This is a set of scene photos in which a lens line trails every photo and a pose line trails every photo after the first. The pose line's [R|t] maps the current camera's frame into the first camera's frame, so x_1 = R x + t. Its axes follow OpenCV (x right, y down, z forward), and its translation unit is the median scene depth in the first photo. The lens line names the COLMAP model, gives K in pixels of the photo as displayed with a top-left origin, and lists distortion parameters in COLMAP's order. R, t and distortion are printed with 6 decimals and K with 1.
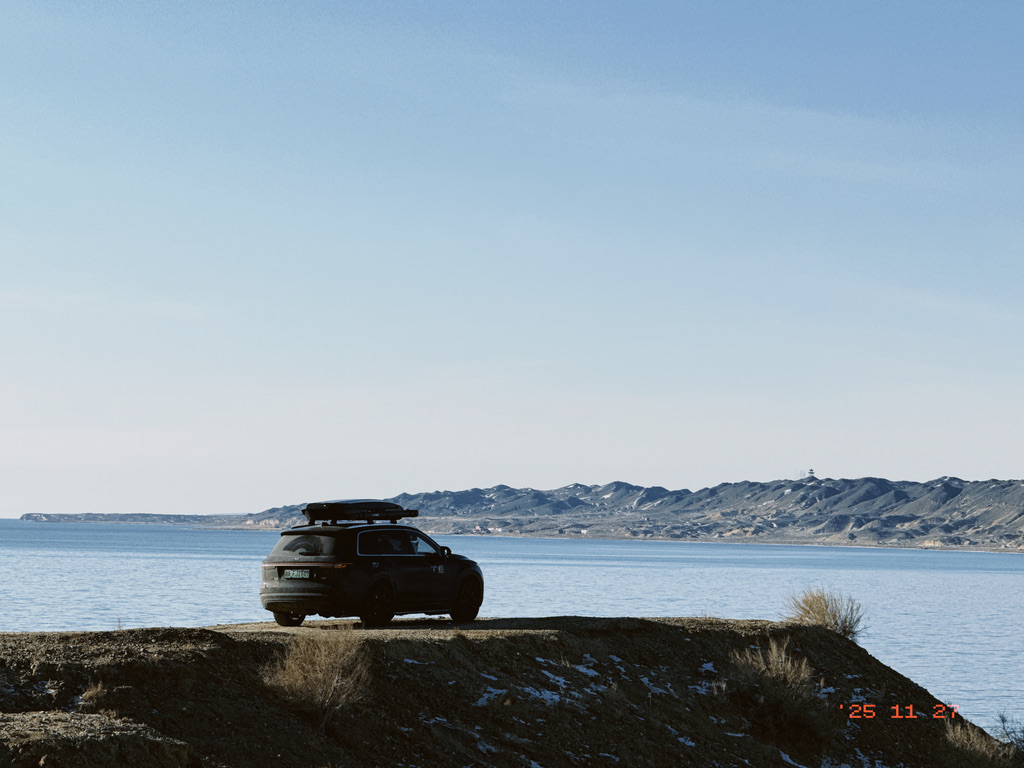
lens RADIAL K [[3573.3, 0, 512.0], [0, 3573.3, 384.4], [0, 0, 1]] dist [-0.084956, 0.000000]
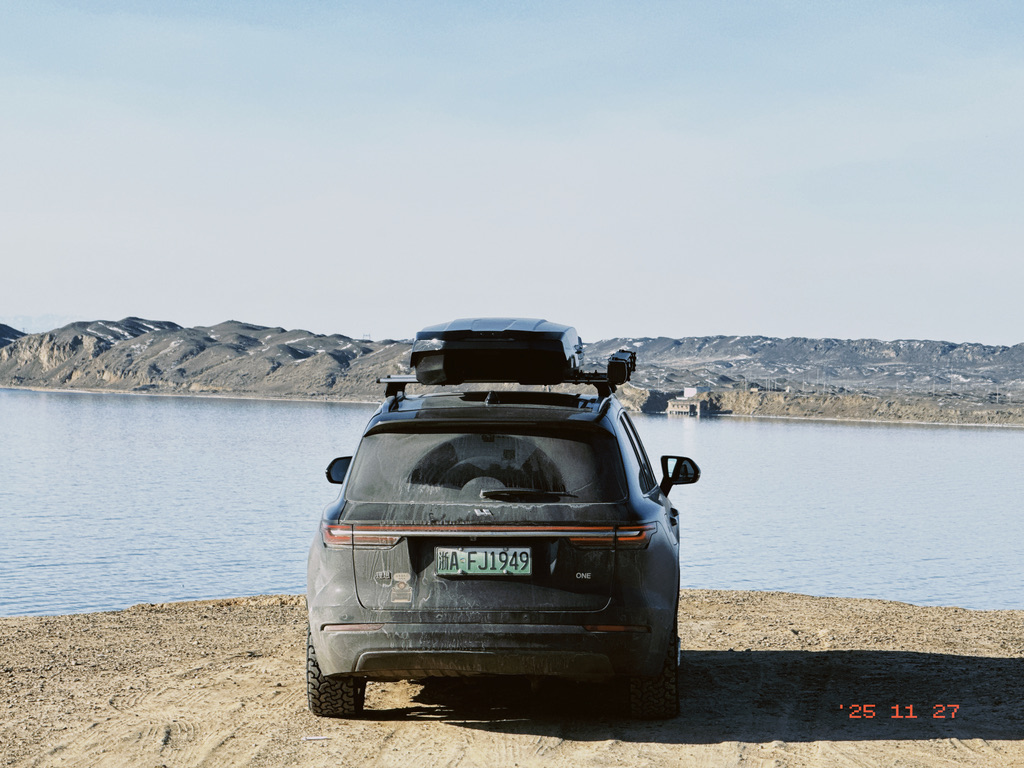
lens RADIAL K [[3573.3, 0, 512.1], [0, 3573.3, 383.5], [0, 0, 1]] dist [-0.084956, 0.000000]
pose [[0.963070, -0.007634, 0.269143, -0.139911], [-0.003297, 0.999189, 0.040138, 0.025477], [-0.269231, -0.039544, 0.962263, 0.704066]]
